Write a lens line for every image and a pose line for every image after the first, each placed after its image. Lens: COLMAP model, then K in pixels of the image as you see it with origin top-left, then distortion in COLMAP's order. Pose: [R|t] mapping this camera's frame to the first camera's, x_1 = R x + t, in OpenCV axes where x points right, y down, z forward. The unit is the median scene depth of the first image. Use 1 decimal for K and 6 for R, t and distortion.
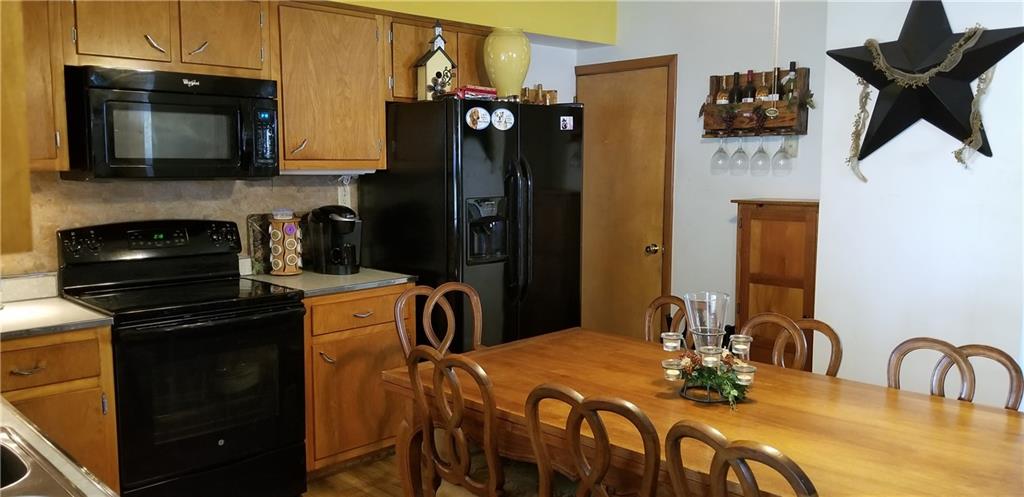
lens RADIAL K [[815.5, 0, 512.0], [0, 815.5, 248.5], [0, 0, 1]] dist [-0.005705, -0.006352]
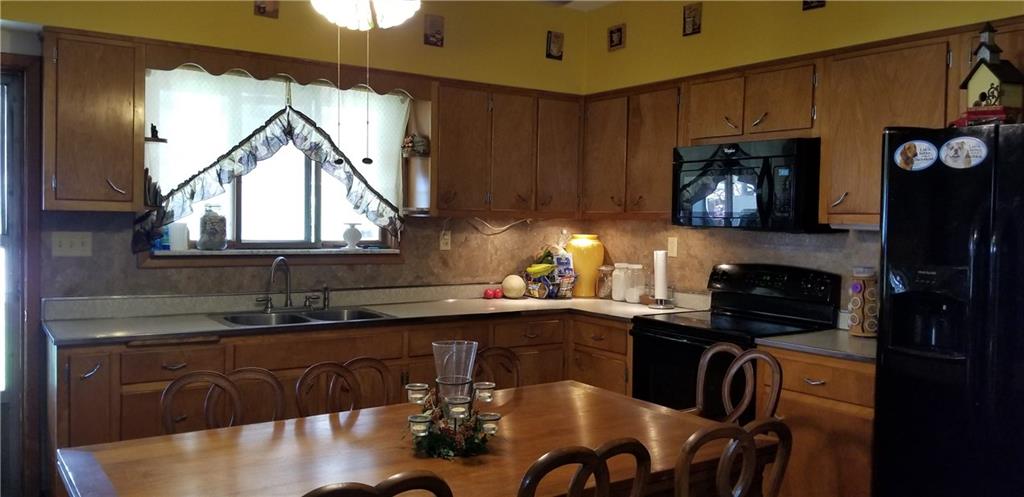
lens RADIAL K [[815.5, 0, 512.0], [0, 815.5, 248.5], [0, 0, 1]] dist [-0.005705, -0.006352]
pose [[-0.198799, 0.031551, -0.979532, 0.744910], [-0.123166, 0.990753, 0.056909, -0.073528], [0.972270, 0.131959, -0.193075, 0.796073]]
